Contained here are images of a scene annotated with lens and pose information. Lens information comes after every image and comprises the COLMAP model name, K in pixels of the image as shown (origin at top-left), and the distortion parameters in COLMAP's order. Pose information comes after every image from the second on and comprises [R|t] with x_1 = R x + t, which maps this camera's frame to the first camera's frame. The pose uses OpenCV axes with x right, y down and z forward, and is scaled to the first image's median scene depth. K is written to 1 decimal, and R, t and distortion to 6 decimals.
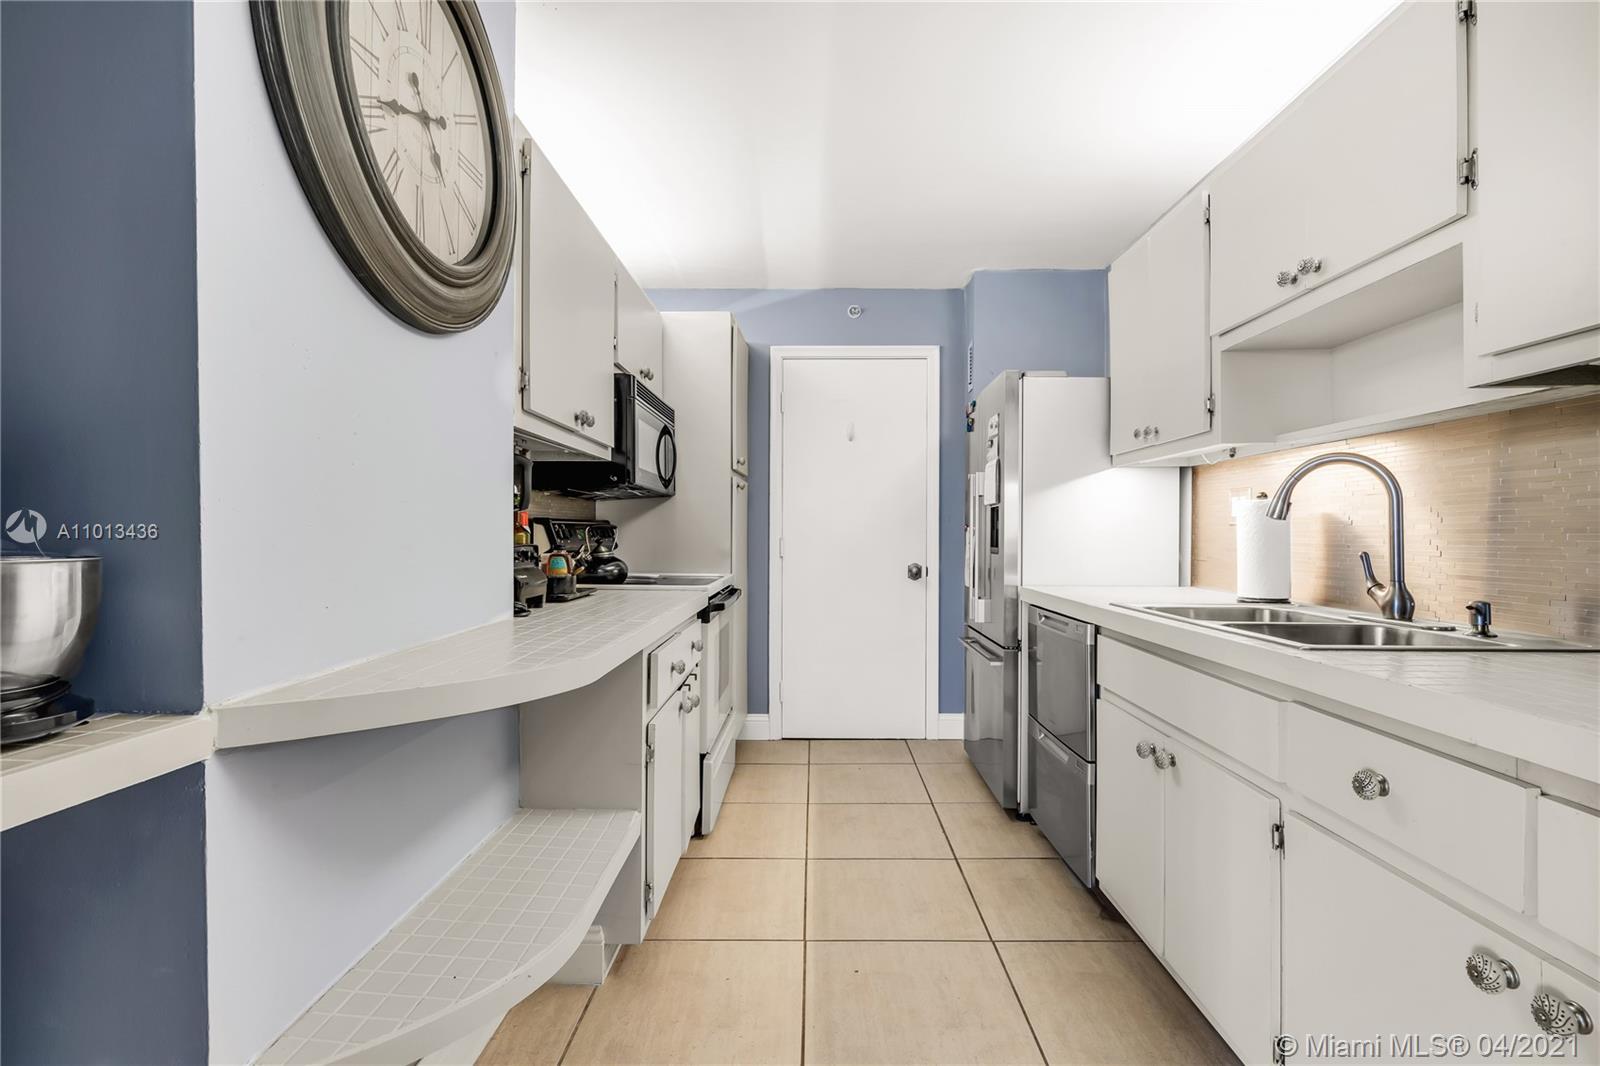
lens RADIAL K [[744.9, 0, 804.1], [0, 744.9, 534.5], [0, 0, 1]] dist [-0.000732, 0.000984]
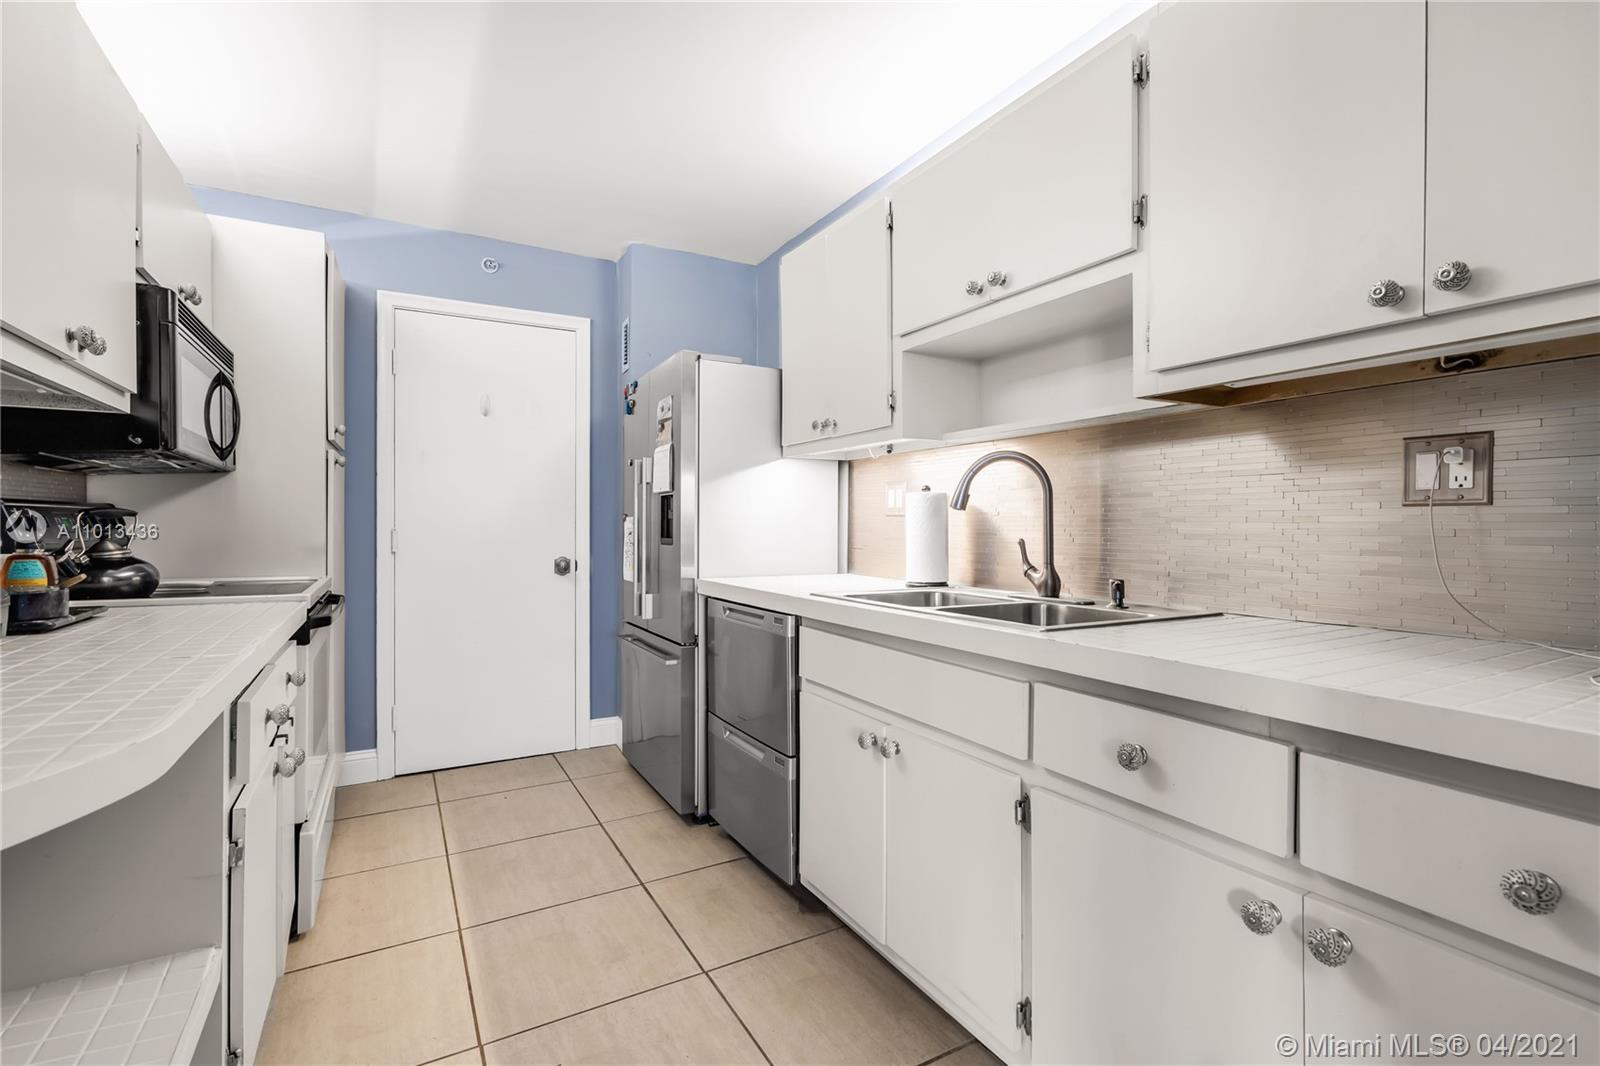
lens RADIAL K [[732.1, 0, 802.3], [0, 732.1, 529.4], [0, 0, 1]] dist [-0.002281, 0.001434]
pose [[0.863634, -0.002729, 0.504112, -0.068689], [0.000366, 0.999988, 0.004787, 0.002087], [-0.504119, -0.003949, 0.863625, 0.128854]]
